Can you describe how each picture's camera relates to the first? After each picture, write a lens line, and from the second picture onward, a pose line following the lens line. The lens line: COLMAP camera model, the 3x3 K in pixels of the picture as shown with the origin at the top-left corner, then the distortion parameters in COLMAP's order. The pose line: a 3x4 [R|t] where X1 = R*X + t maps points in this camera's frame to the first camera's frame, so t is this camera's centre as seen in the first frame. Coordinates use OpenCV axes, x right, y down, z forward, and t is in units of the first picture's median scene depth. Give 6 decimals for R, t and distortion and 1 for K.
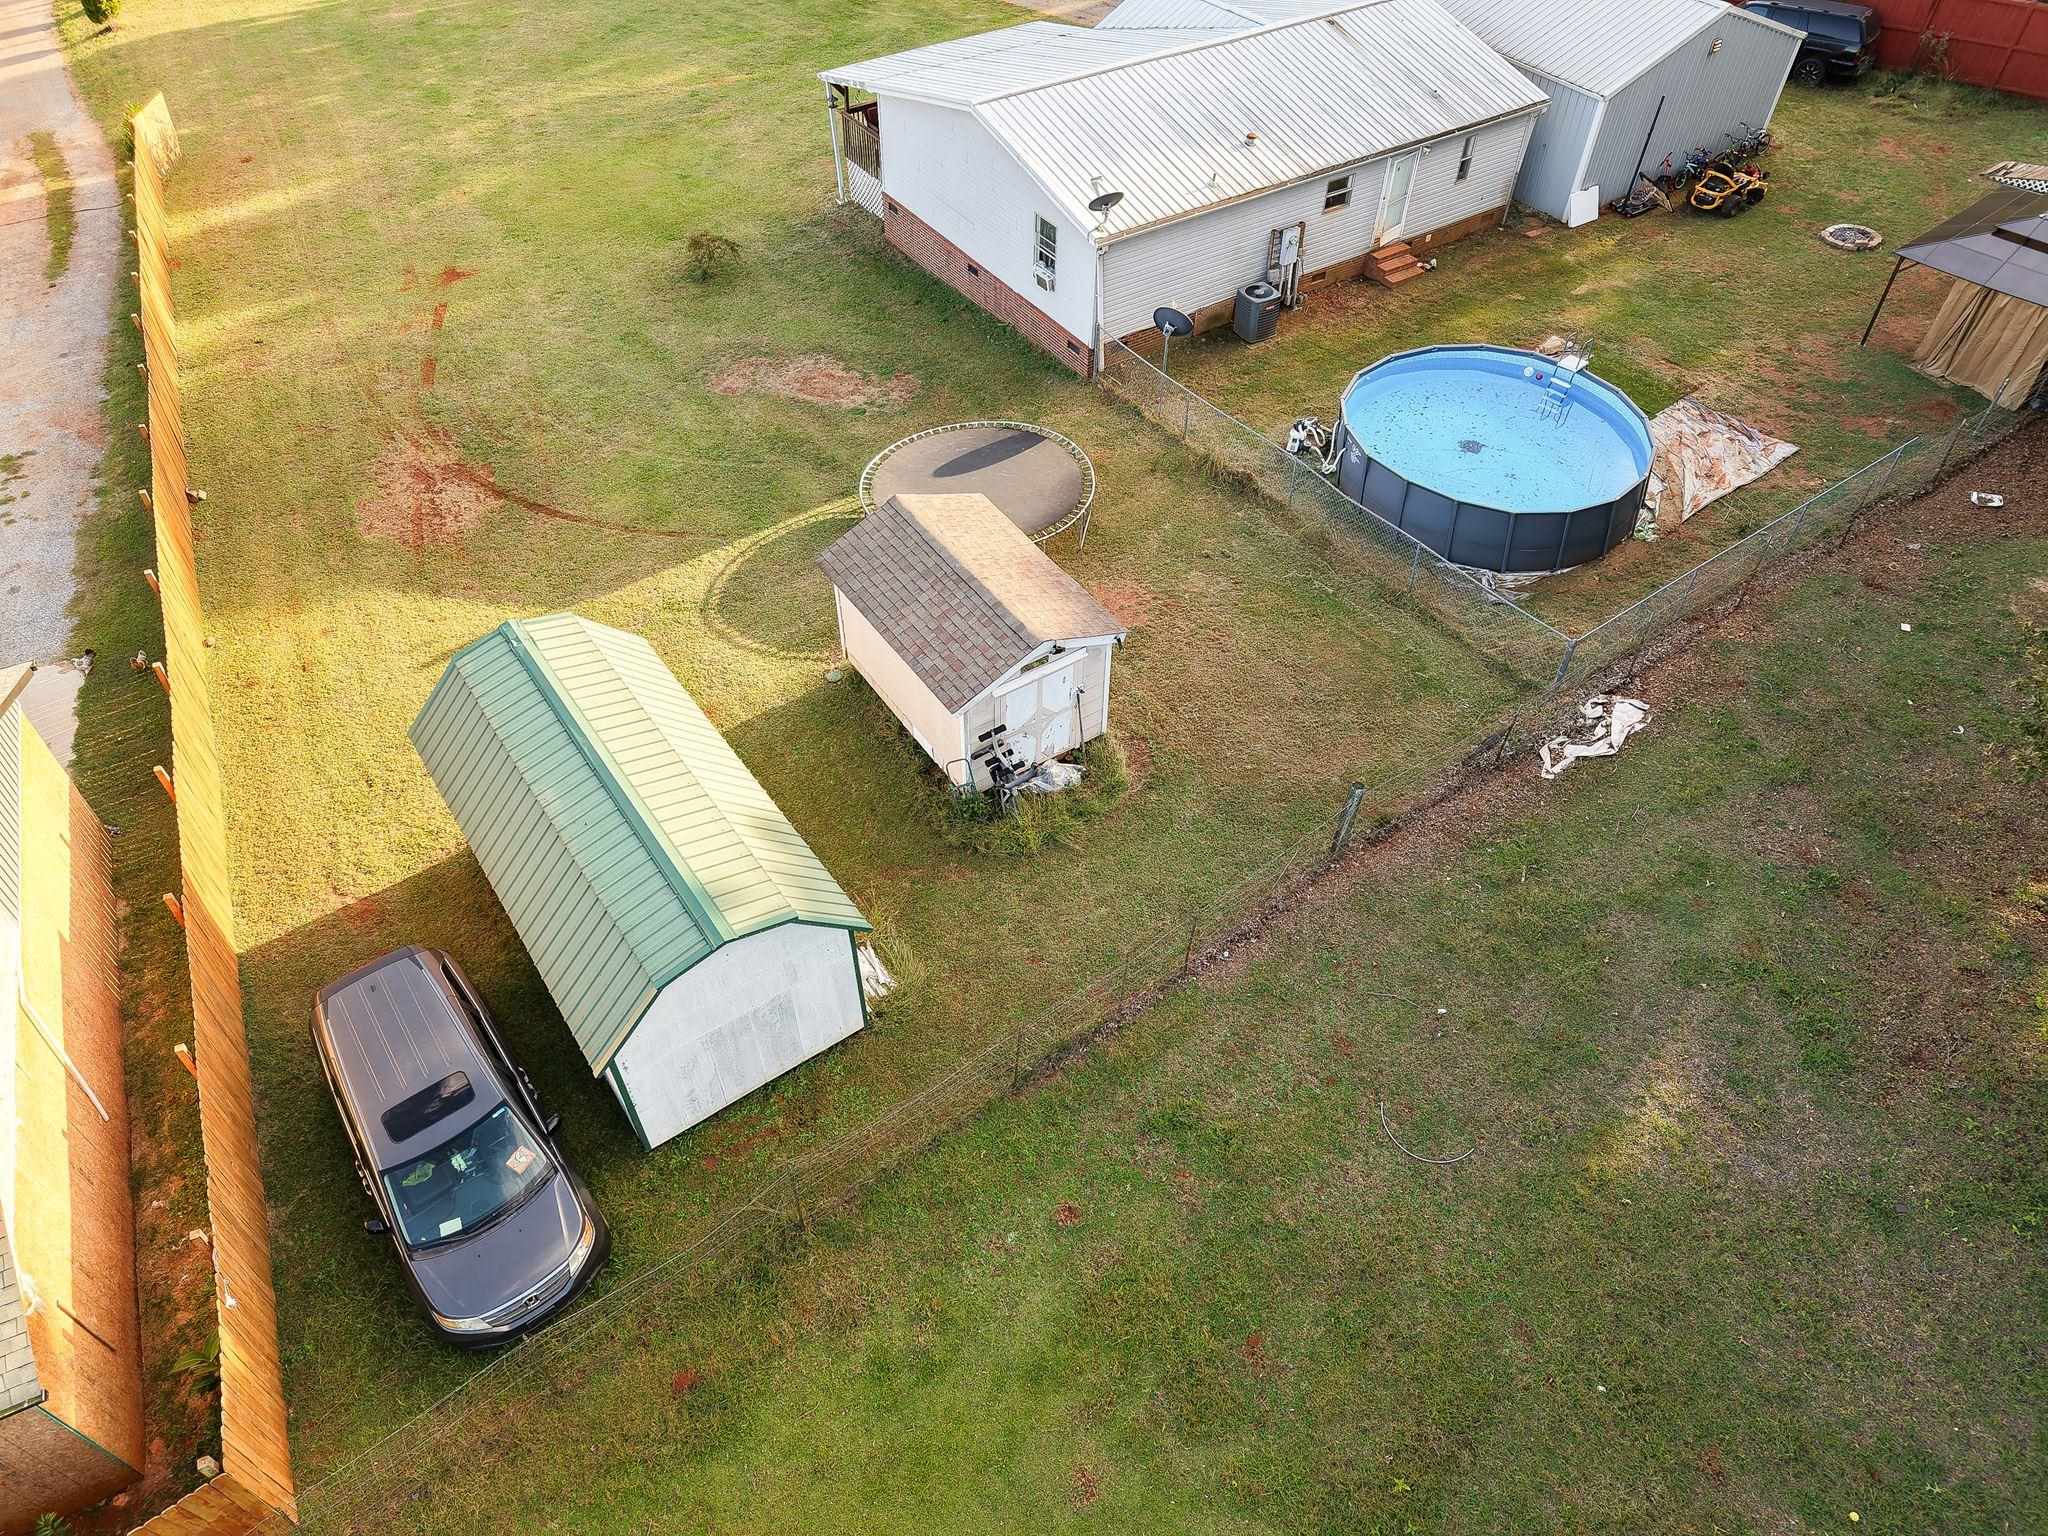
lens RADIAL K [[1363.3, 0, 1024.0], [0, 1363.3, 768.0], [0, 0, 1]] dist [0.026258, -0.024315]
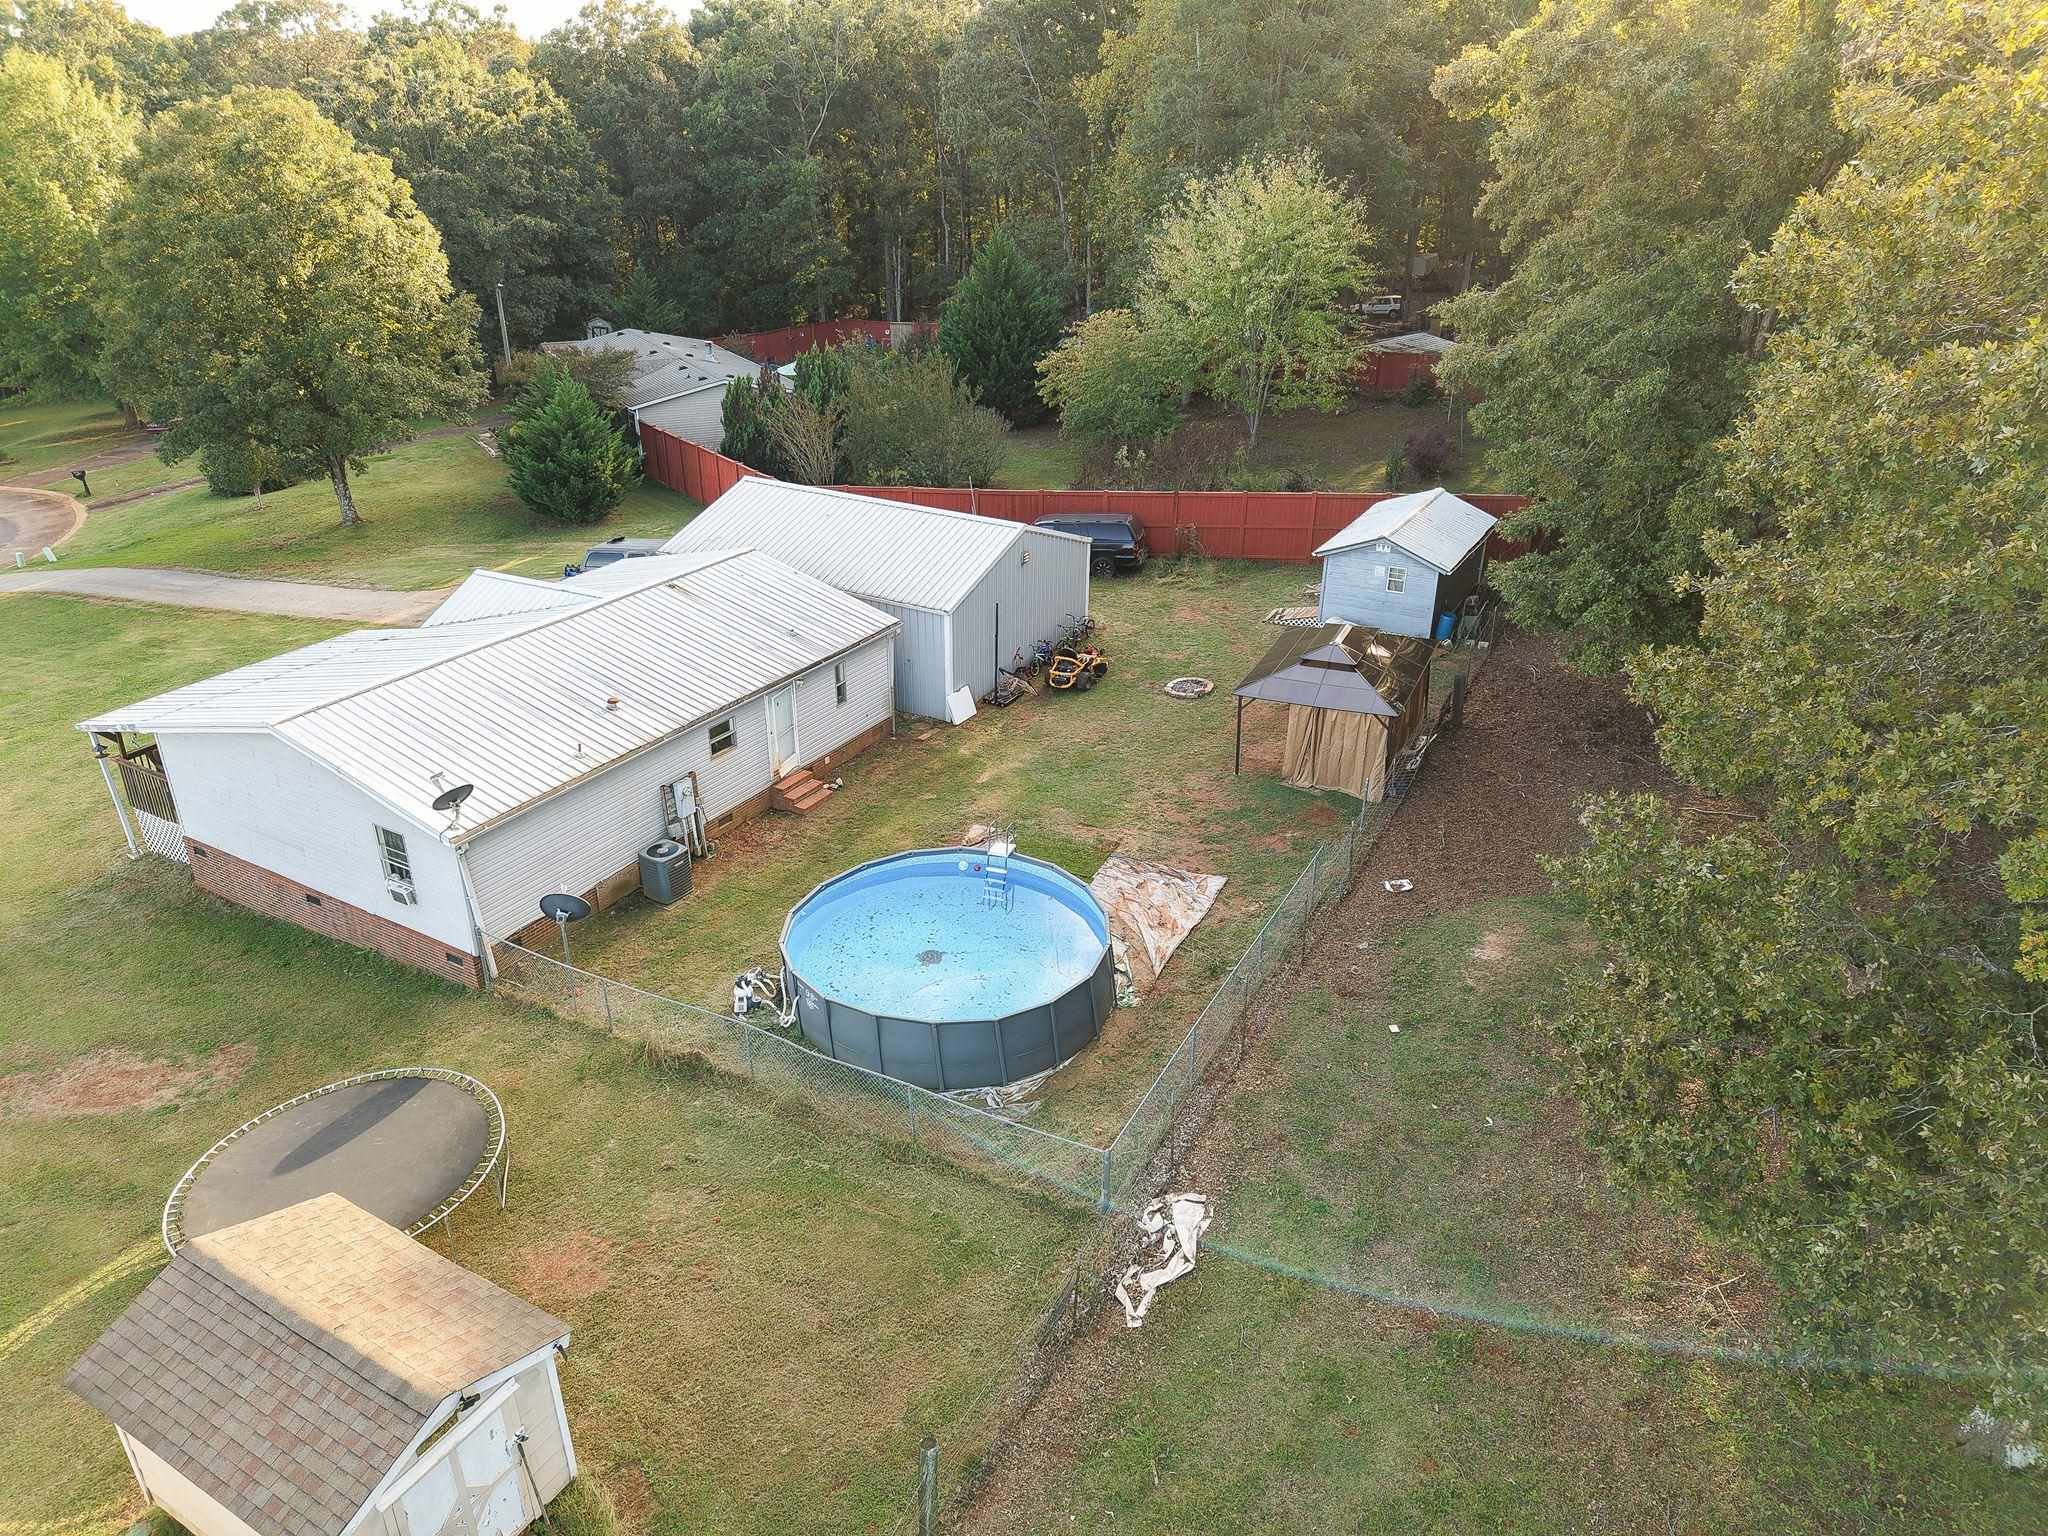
lens RADIAL K [[1363.3, 0, 1024.0], [0, 1363.3, 768.0], [0, 0, 1]] dist [0.026258, -0.024315]
pose [[0.901400, -0.193833, 0.387179, 0.048443], [0.320728, 0.899629, -0.296314, -0.052658], [-0.290882, 0.391276, 0.873093, 0.119651]]
